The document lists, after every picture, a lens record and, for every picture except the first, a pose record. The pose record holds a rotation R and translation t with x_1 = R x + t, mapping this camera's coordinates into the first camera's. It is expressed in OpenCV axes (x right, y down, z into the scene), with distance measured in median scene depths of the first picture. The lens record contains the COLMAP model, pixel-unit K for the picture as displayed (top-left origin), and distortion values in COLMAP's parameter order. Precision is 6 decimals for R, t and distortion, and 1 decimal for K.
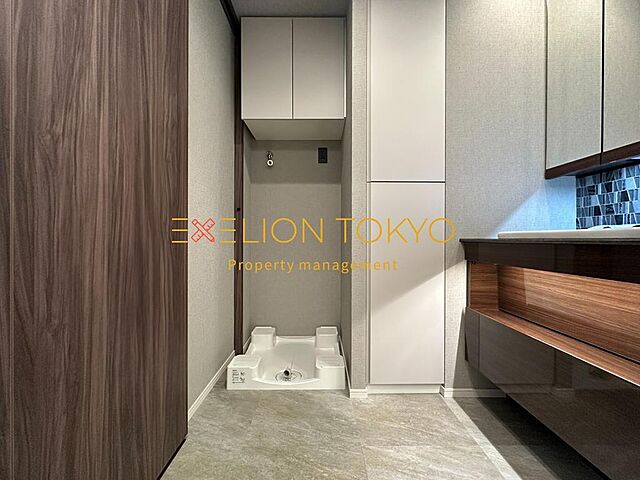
lens RADIAL K [[256.9, 0, 321.0], [0, 256.9, 240.8], [0, 0, 1]] dist [-0.000436, -0.000085]
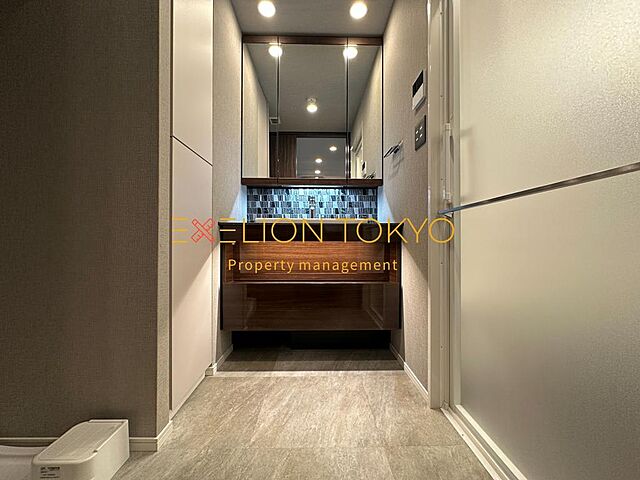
lens RADIAL K [[256.9, 0, 320.4], [0, 256.9, 239.0], [0, 0, 1]] dist [-0.000436, -0.000085]
pose [[-0.018430, 0.008495, 0.999794, -0.608352], [-0.000570, 0.999964, -0.008507, 0.082127], [-0.999830, -0.000727, -0.018424, 0.650488]]
